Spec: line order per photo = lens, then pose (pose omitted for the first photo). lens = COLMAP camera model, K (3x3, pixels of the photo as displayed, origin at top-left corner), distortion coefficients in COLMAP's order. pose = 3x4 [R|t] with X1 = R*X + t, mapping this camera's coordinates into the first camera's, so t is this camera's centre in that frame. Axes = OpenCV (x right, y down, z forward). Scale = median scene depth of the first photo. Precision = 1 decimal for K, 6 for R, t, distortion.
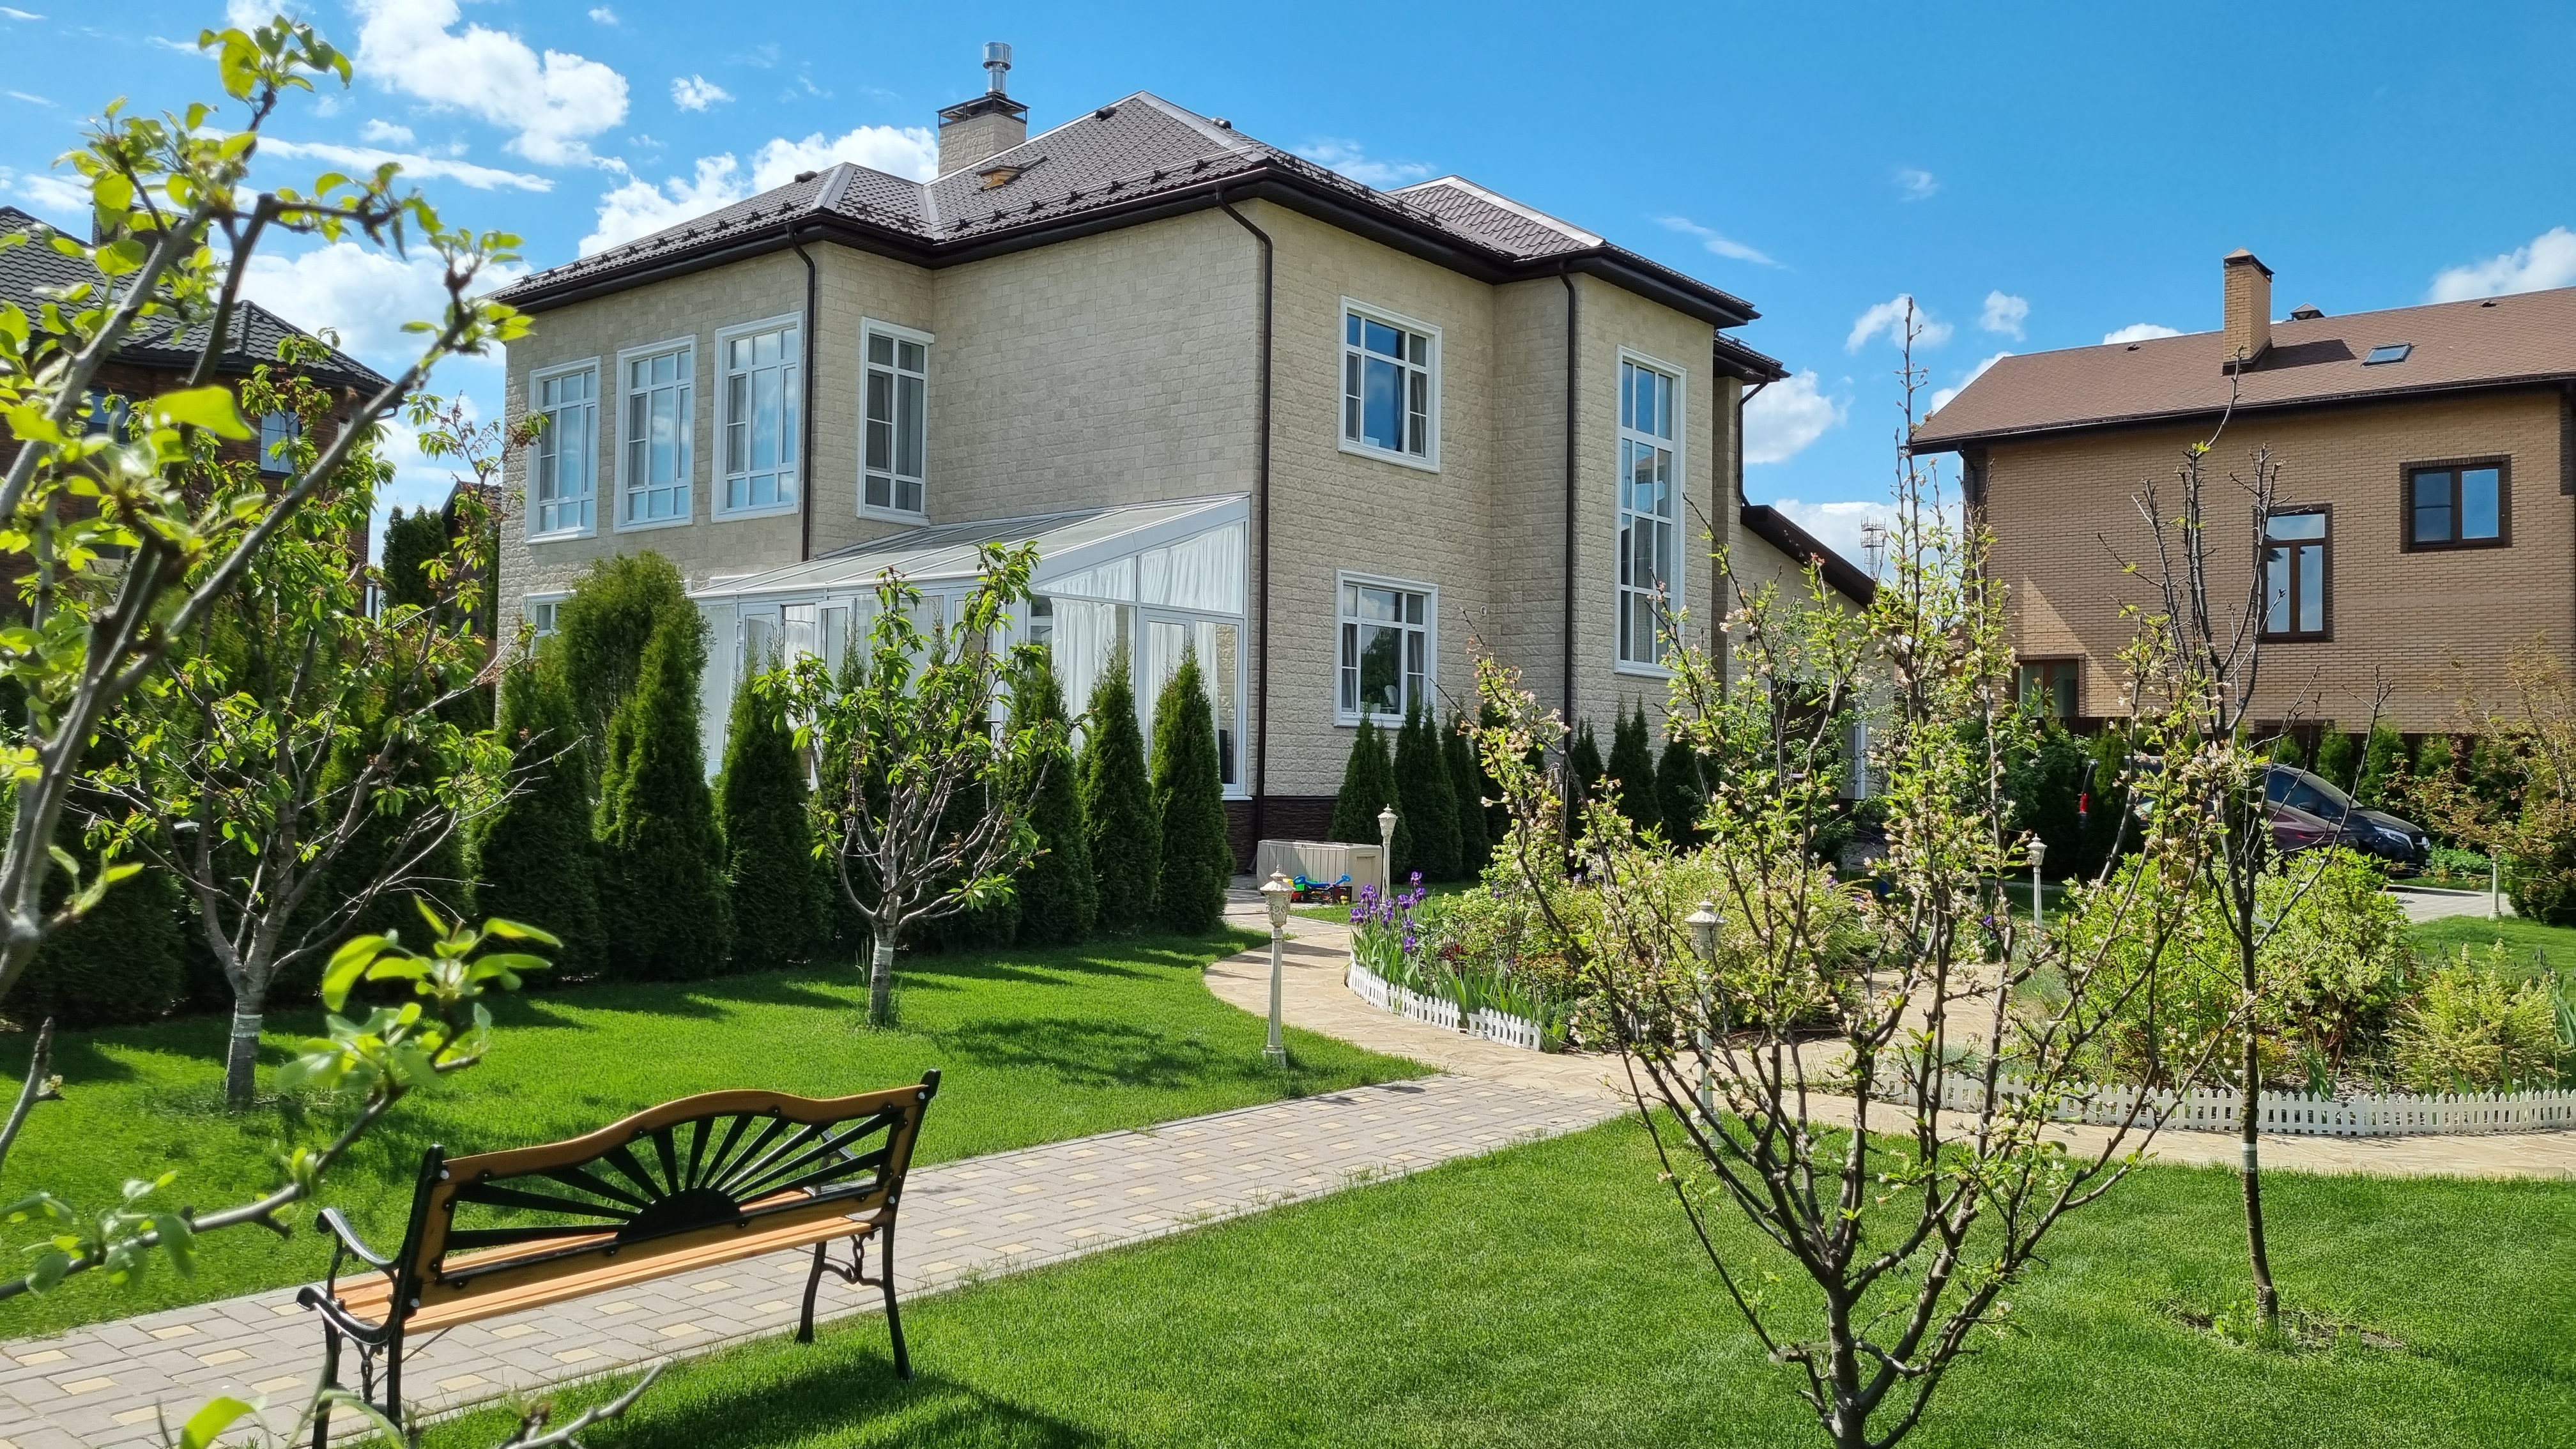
lens RADIAL K [[1992.0, 0, 1288.0], [0, 1992.0, 724.5], [0, 0, 1]] dist [-0.001793, -0.001374]
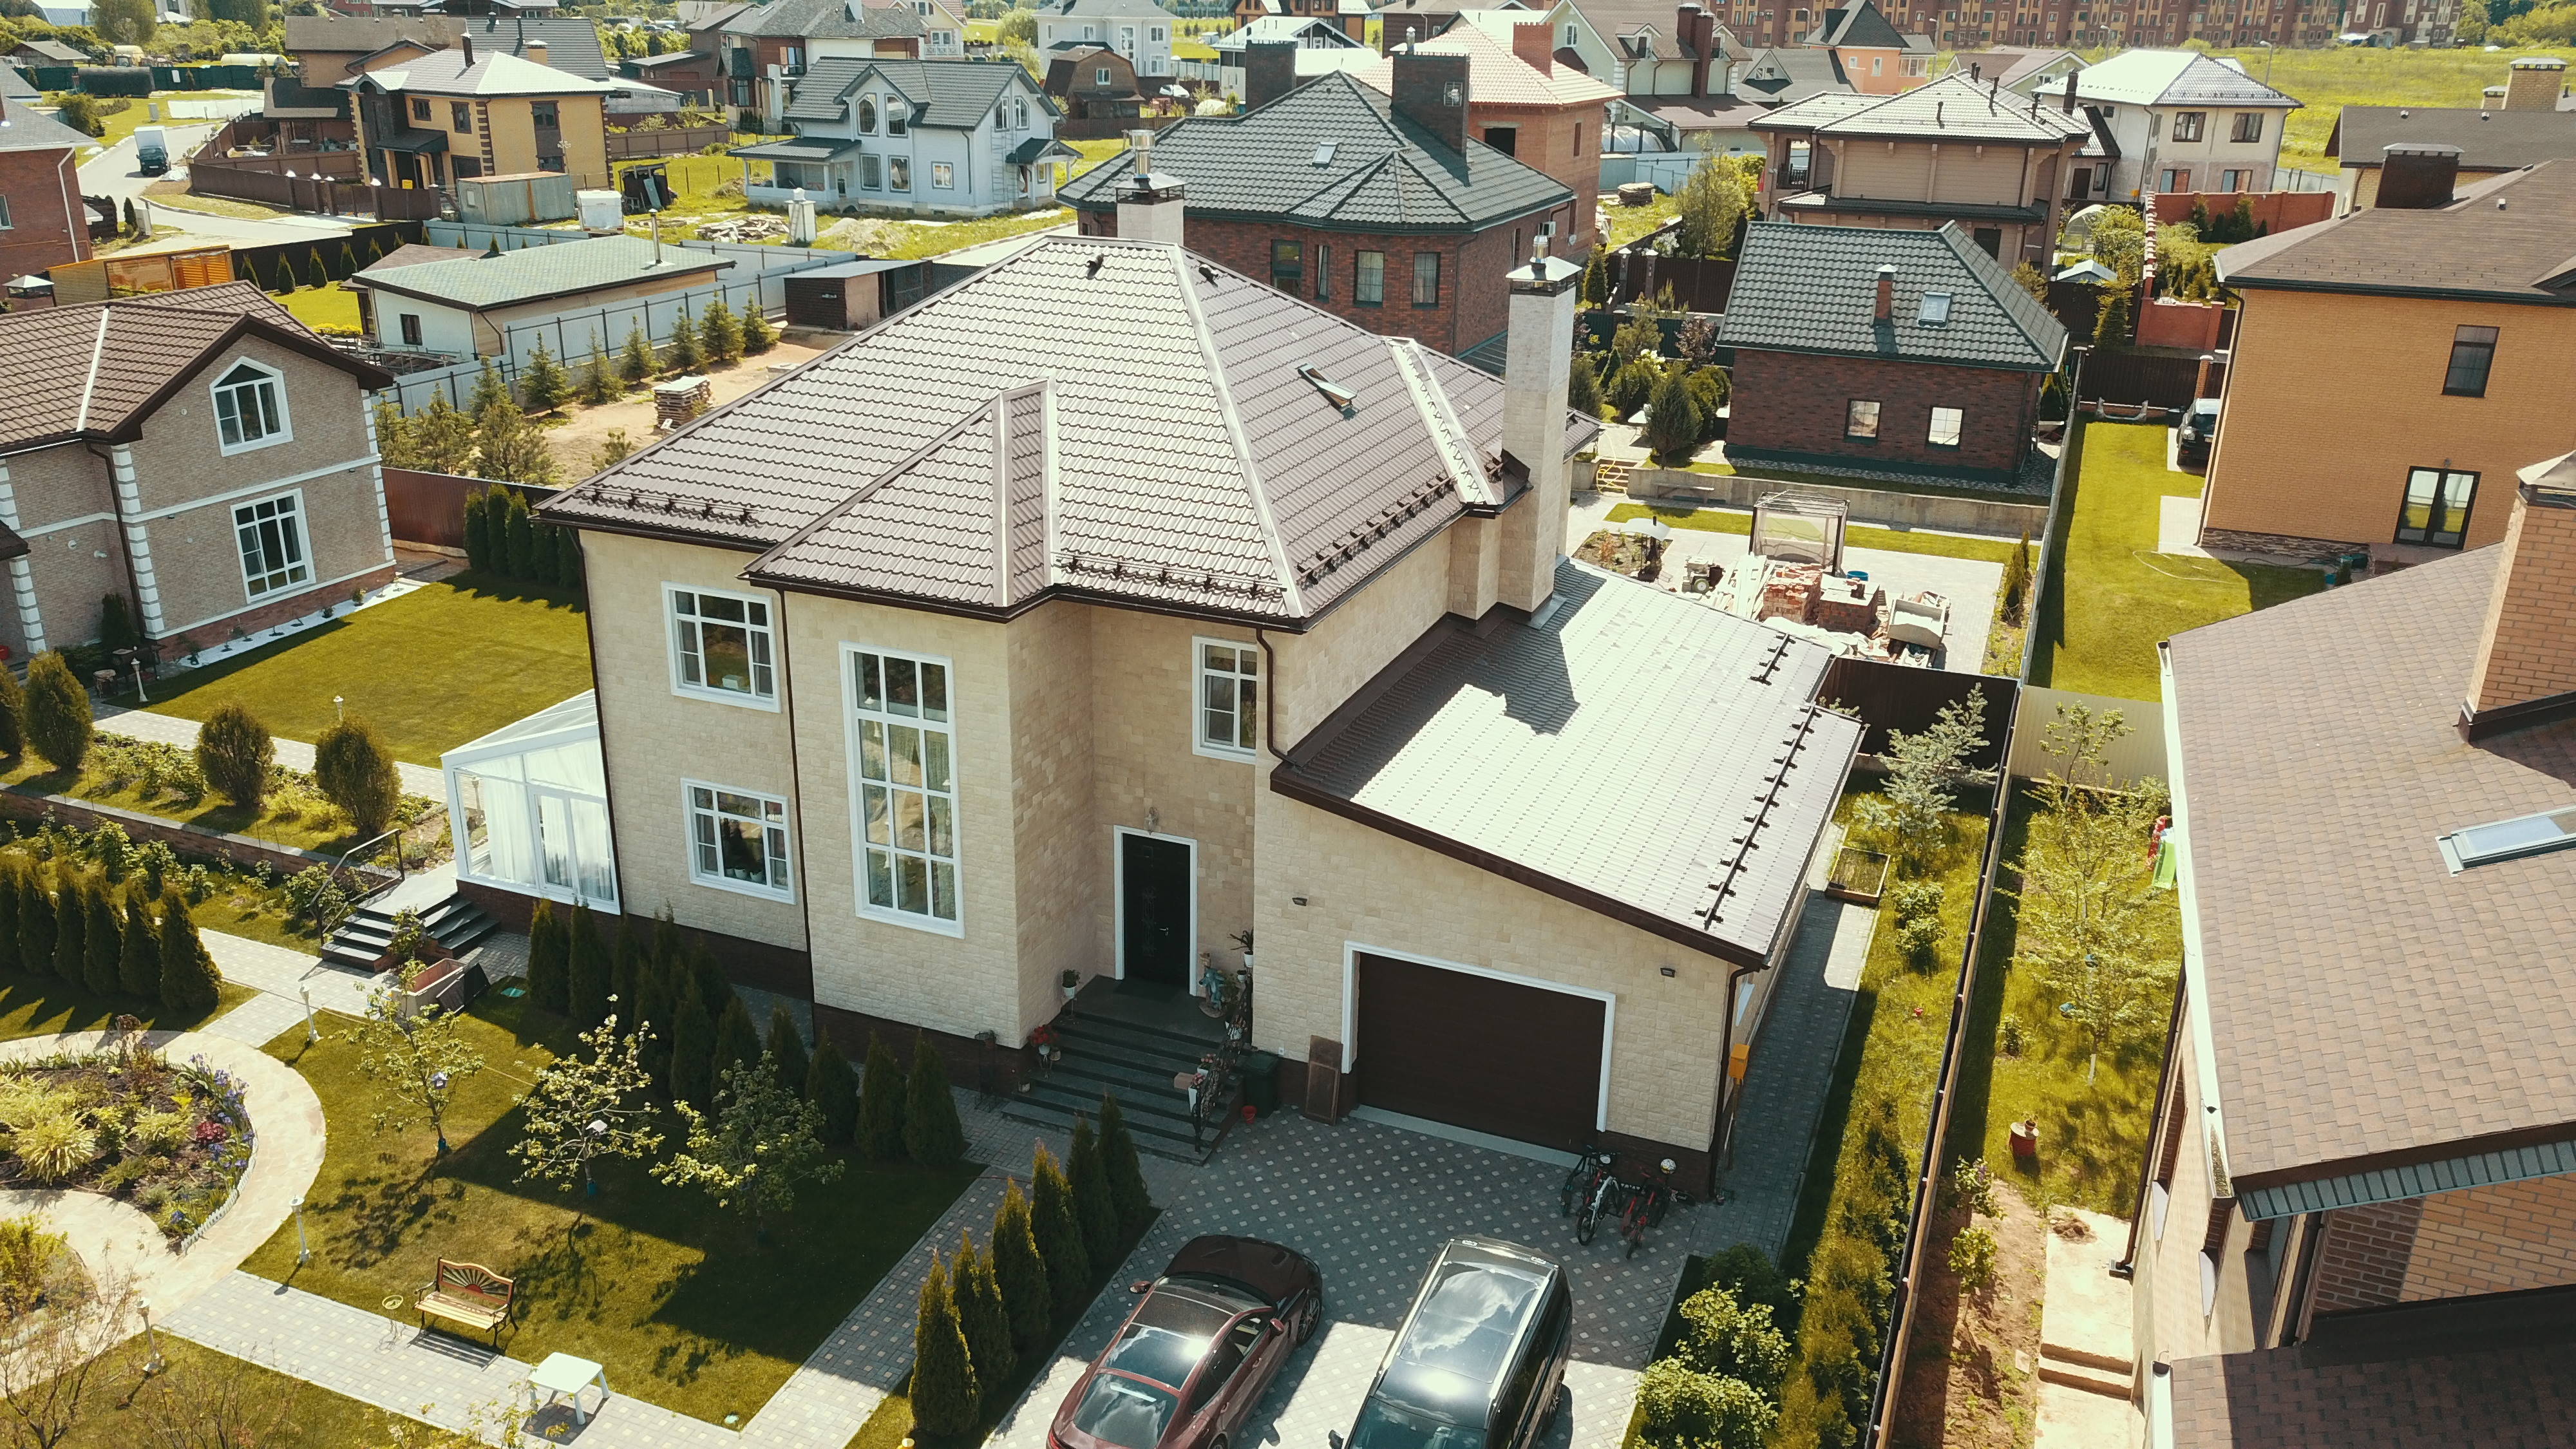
lens RADIAL K [[1949.0, 0, 1289.0], [0, 1949.0, 781.6], [0, 0, 1]] dist [0.001121, 0.002958]
pose [[0.297629, 0.347565, -0.889166, 1.239099], [0.012538, 0.929871, 0.367673, -0.520490], [0.954599, -0.120578, 0.272399, 0.964040]]
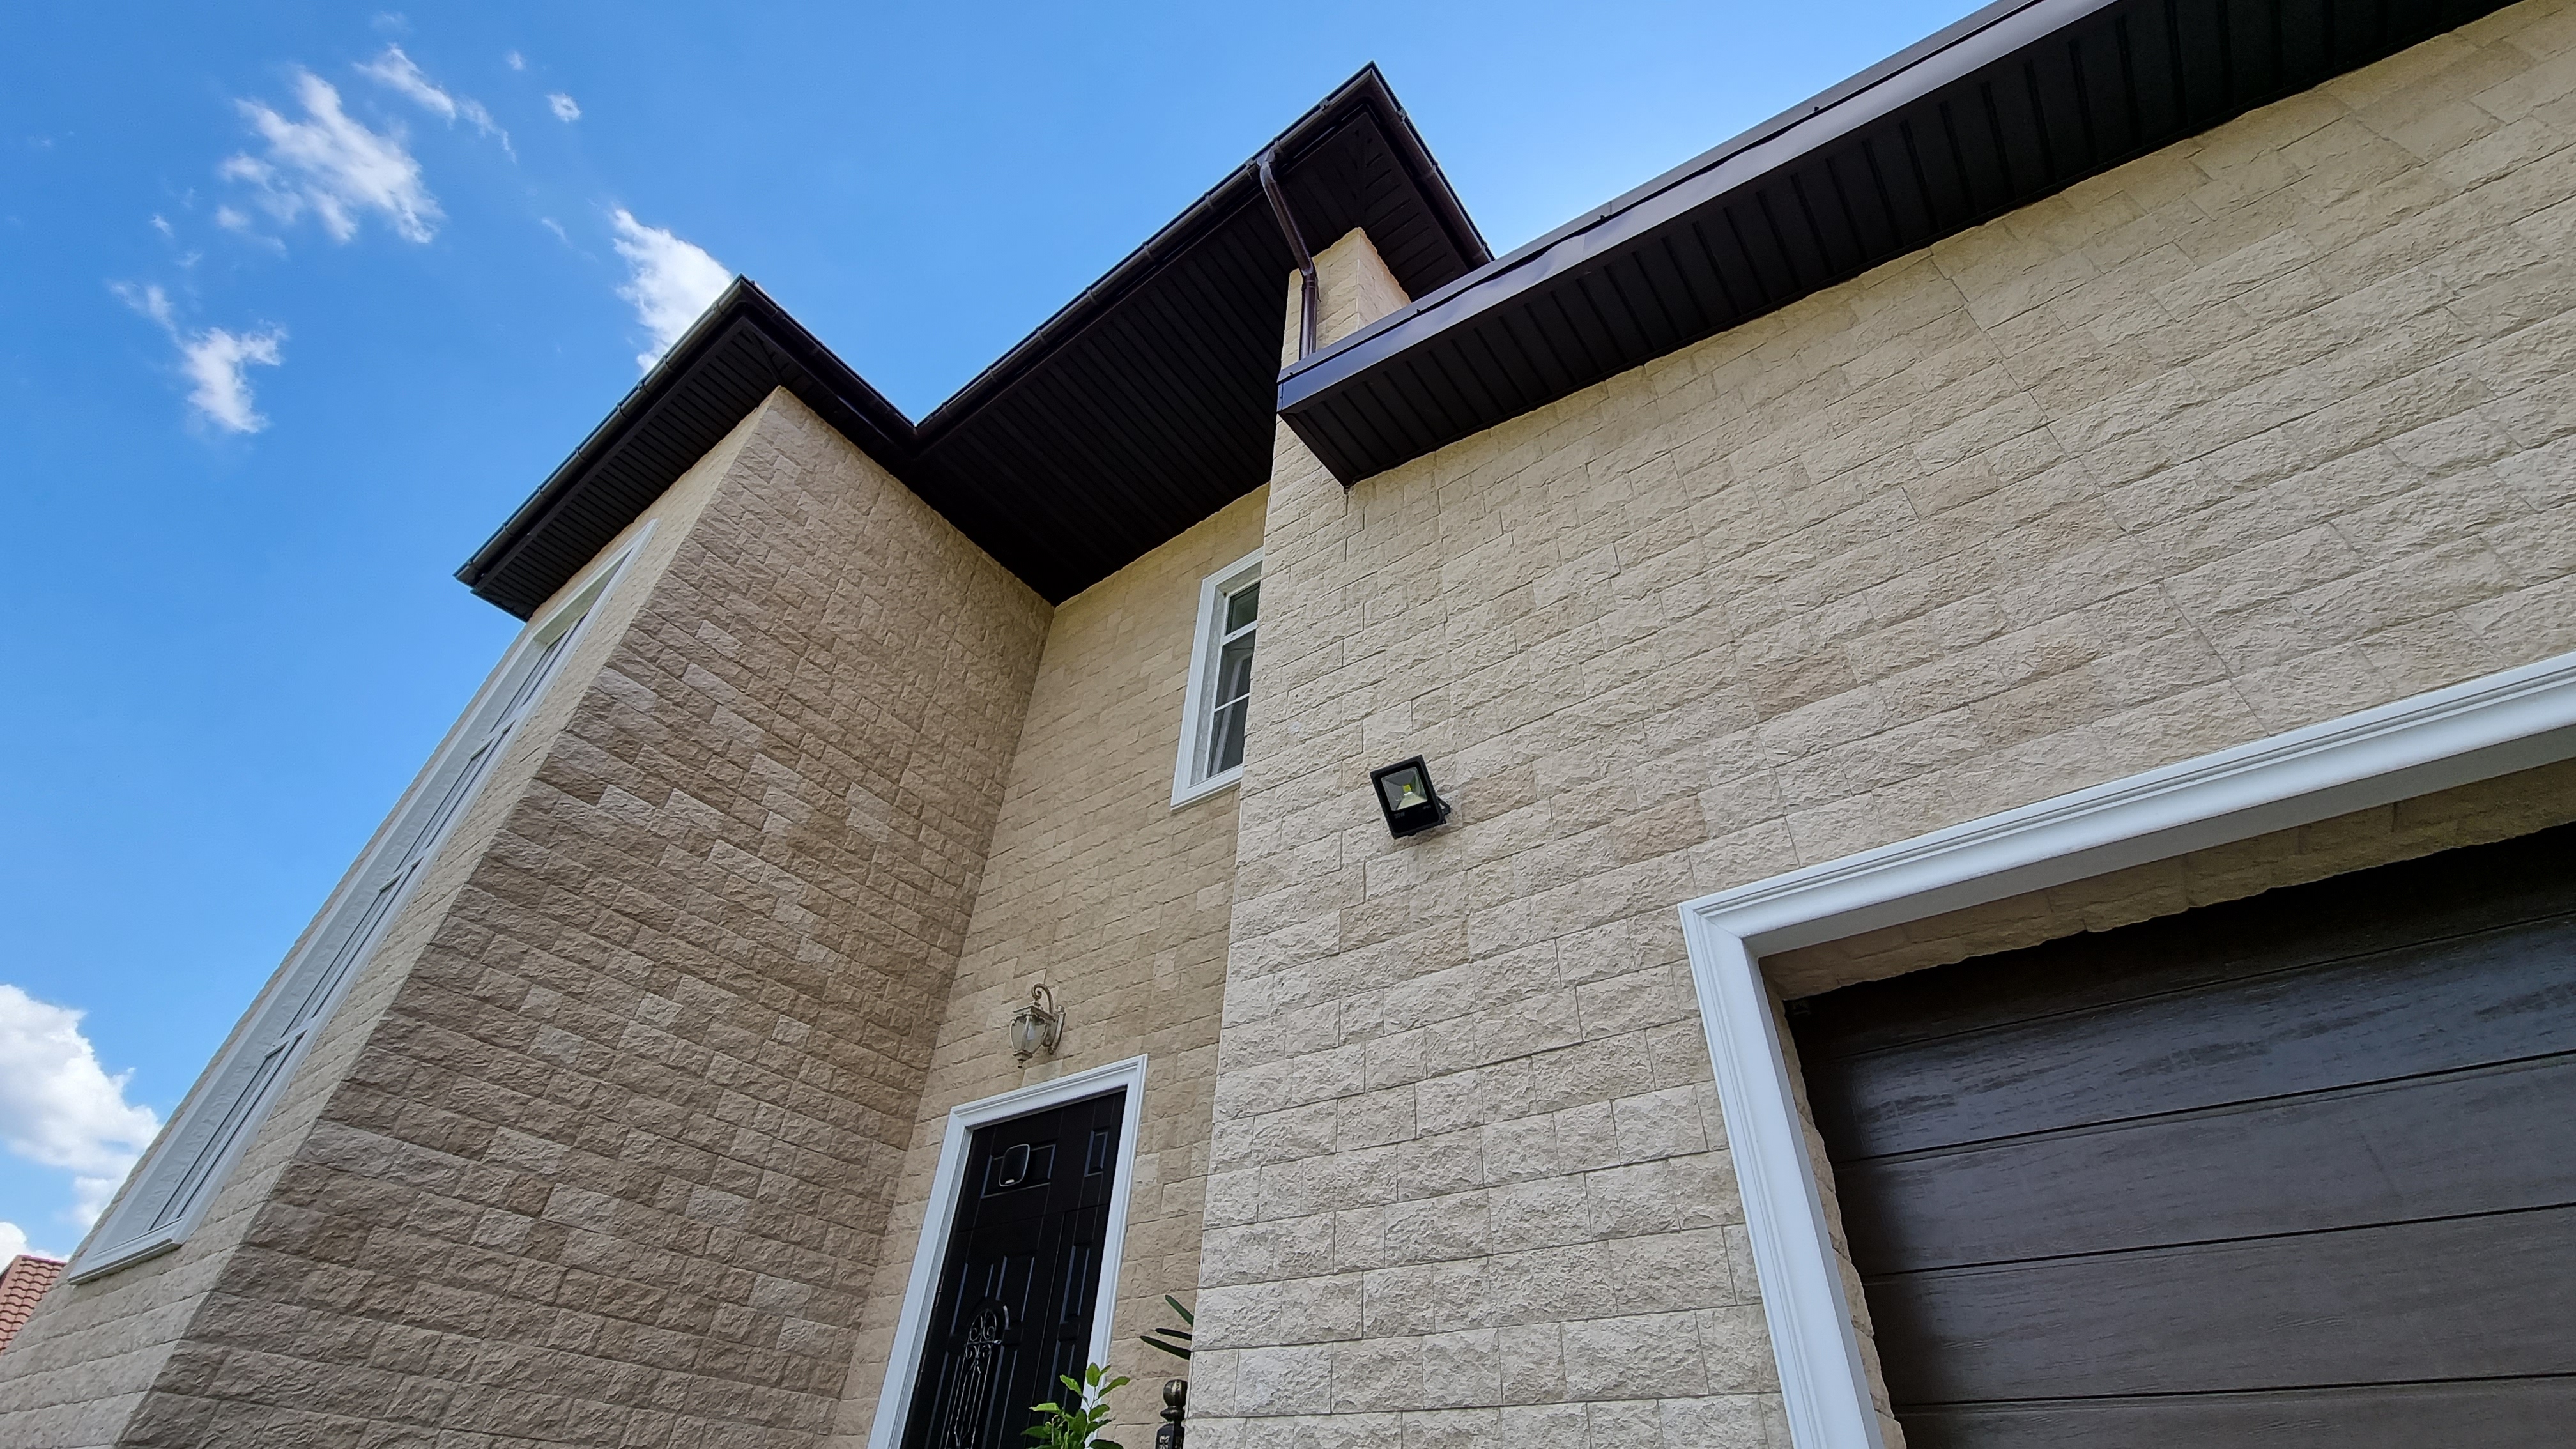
lens RADIAL K [[1043.4, 0, 1288.0], [0, 1043.4, 724.5], [0, 0, 1]] dist [-0.000210, -0.000007]
pose [[0.032540, -0.647294, -0.761545, 0.390835], [-0.020426, 0.761359, -0.648009, 0.012384], [0.999262, 0.036641, 0.011553, 1.243394]]
